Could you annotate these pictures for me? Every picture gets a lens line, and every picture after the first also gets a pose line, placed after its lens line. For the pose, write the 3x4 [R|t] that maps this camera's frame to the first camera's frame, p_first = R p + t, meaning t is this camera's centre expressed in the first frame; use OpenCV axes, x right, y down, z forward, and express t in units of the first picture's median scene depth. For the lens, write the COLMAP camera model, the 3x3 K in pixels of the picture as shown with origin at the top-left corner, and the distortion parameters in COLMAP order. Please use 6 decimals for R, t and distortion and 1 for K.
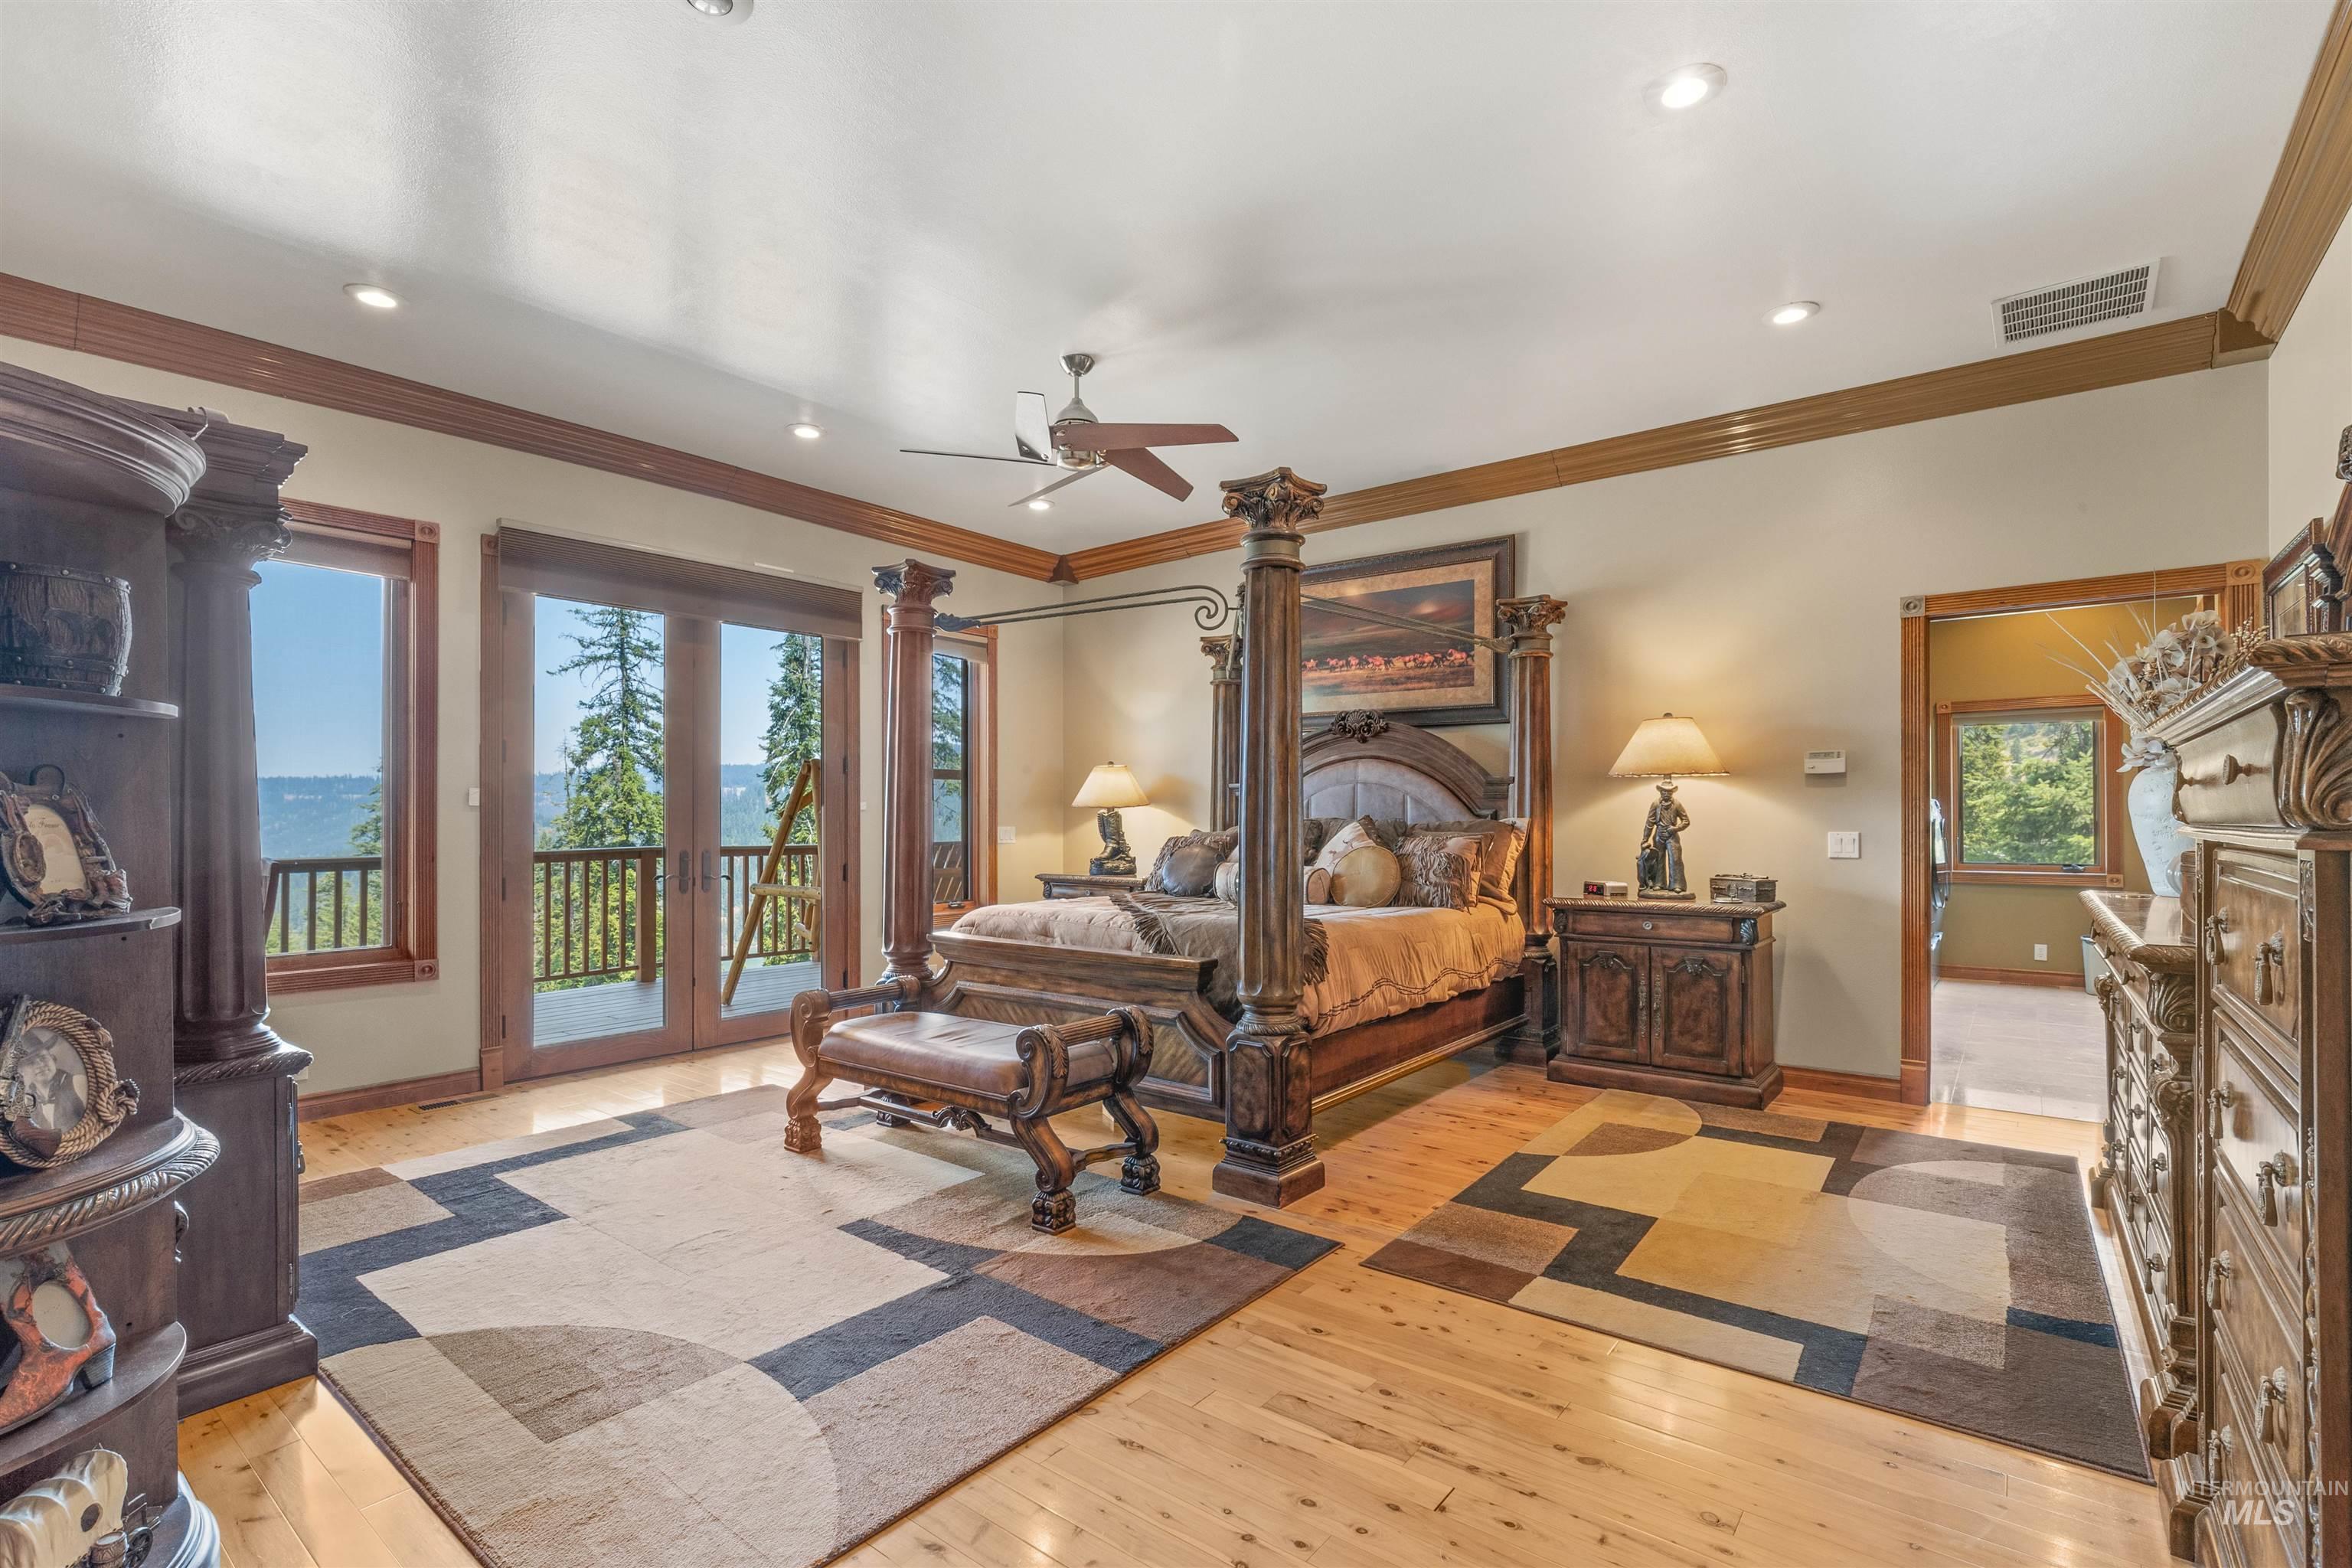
lens RADIAL K [[1068.2, 0, 1180.7], [0, 1068.2, 812.3], [0, 0, 1]] dist [-0.000154, -0.000417]
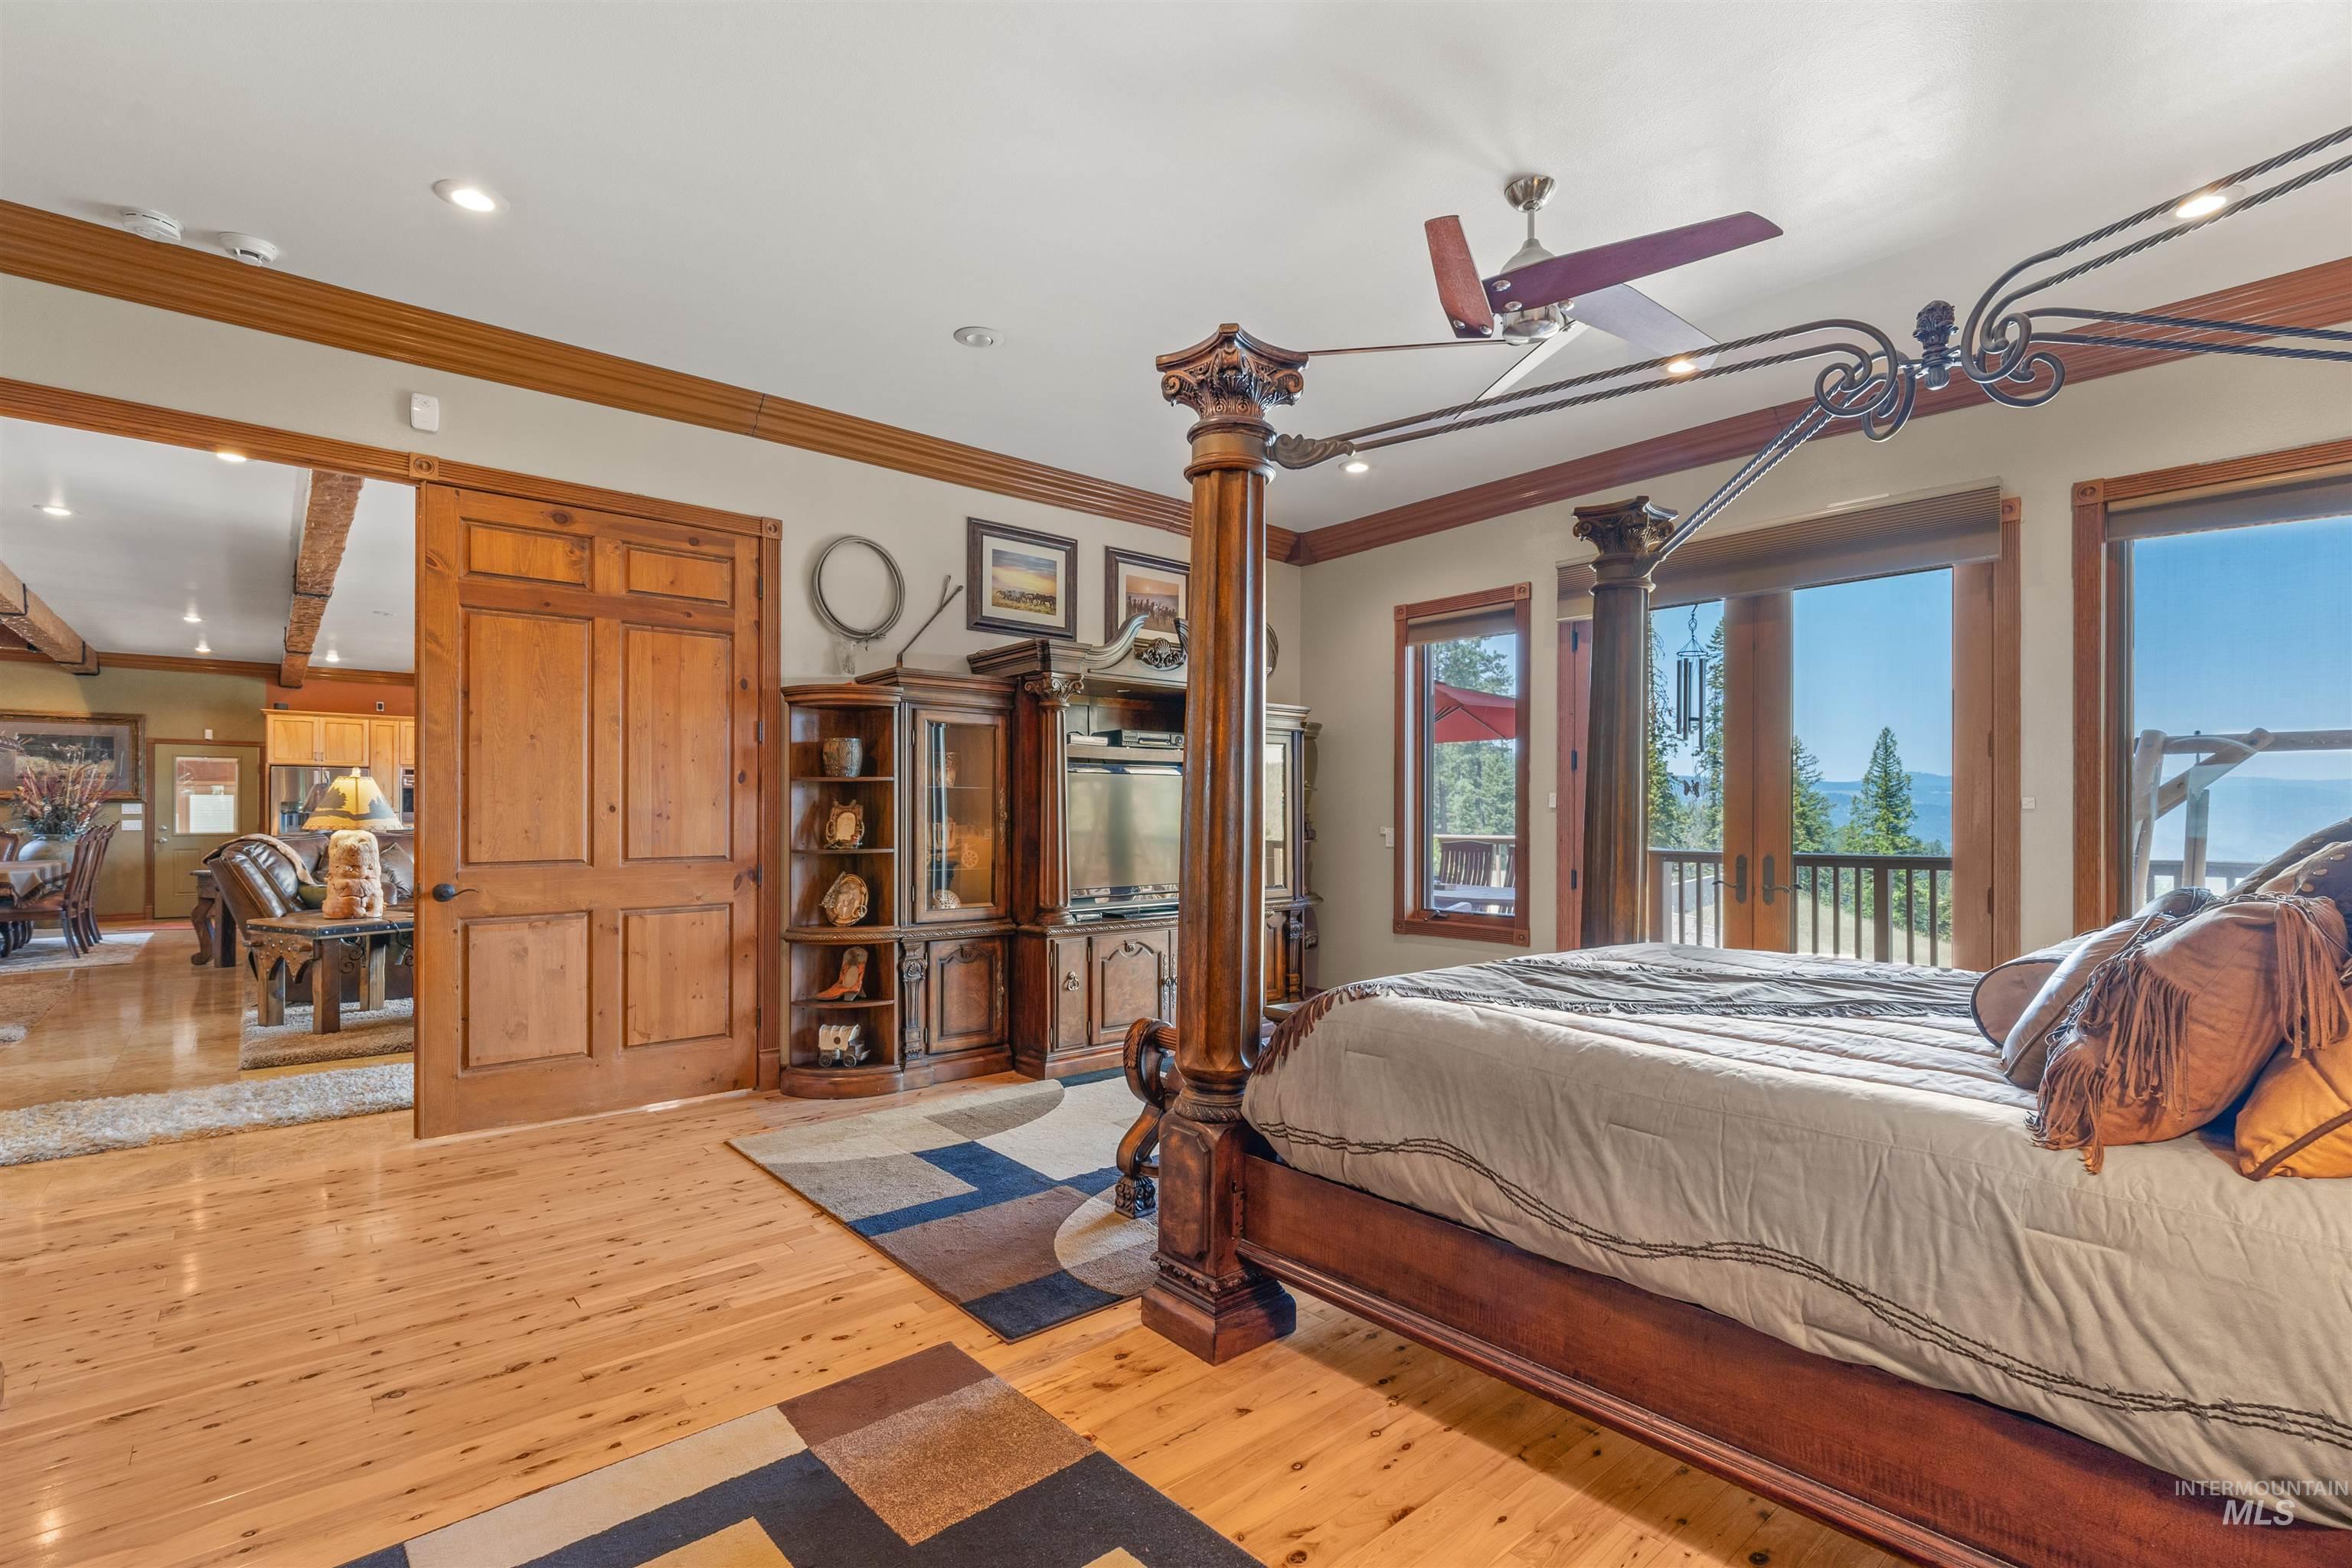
lens RADIAL K [[1068.2, 0, 1180.7], [0, 1068.2, 812.3], [0, 0, 1]] dist [-0.000154, -0.000417]
pose [[-0.179907, -0.000233, -0.983684, 0.996135], [0.001309, 0.999999, -0.000476, -0.001145], [0.983683, -0.001373, -0.179906, 1.363549]]
